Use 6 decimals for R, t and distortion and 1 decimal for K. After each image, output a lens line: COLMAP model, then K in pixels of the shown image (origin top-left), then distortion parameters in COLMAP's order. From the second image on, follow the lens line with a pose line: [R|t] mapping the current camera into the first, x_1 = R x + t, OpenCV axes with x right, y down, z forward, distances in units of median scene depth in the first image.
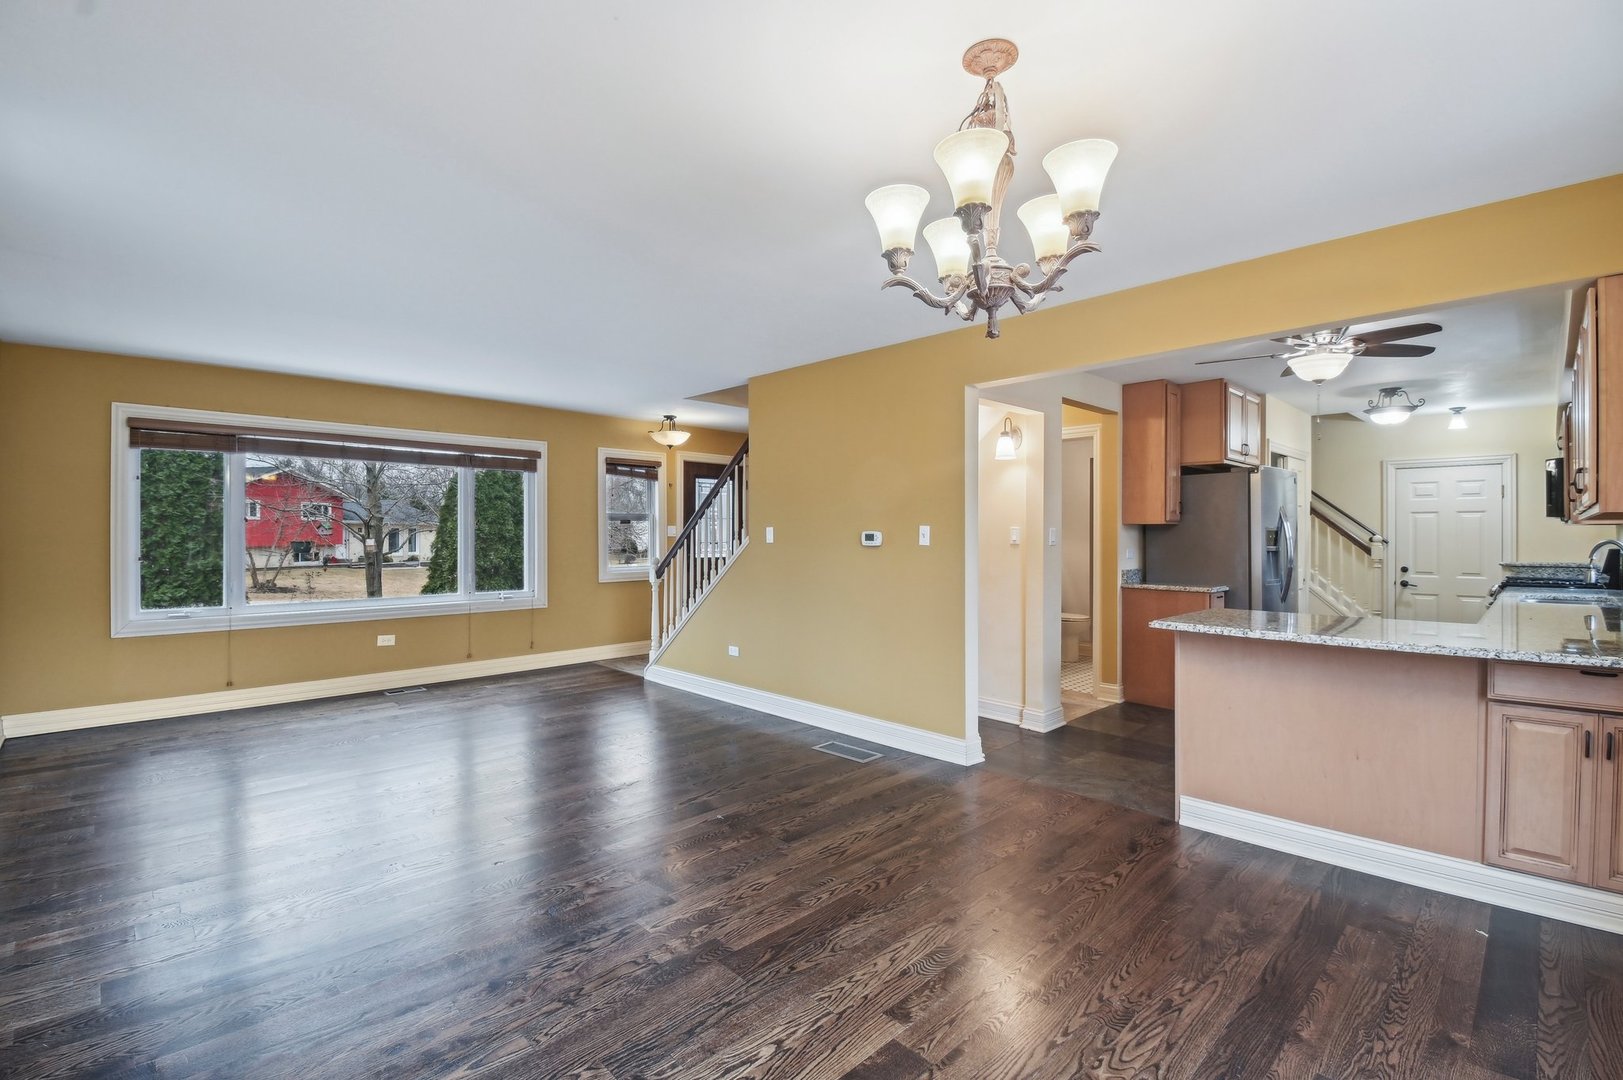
lens RADIAL K [[728.4, 0, 804.0], [0, 728.4, 530.8], [0, 0, 1]] dist [0.013368, -0.019044]
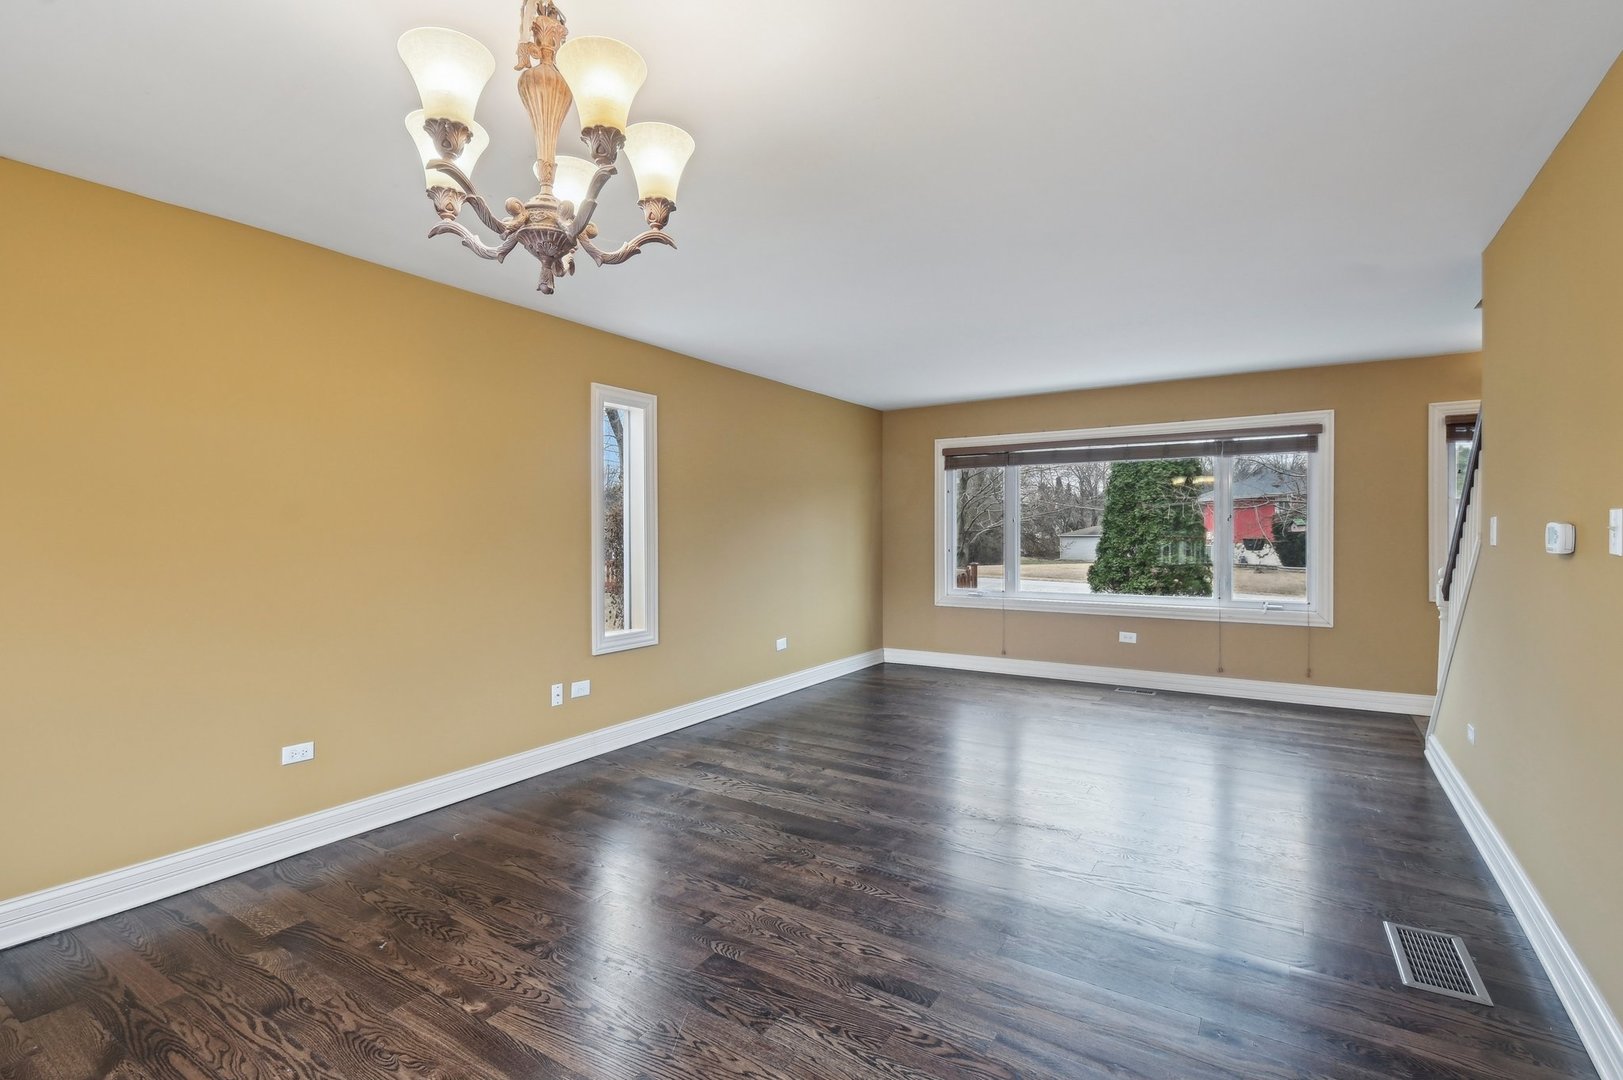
lens RADIAL K [[758.0, 0, 805.0], [0, 758.0, 536.9], [0, 0, 1]] dist [0.002561, 0.000284]
pose [[0.215460, 0.003742, -0.976505, 0.412098], [0.005673, 0.999971, 0.005083, 0.004214], [0.976496, -0.006635, 0.215433, 0.397205]]
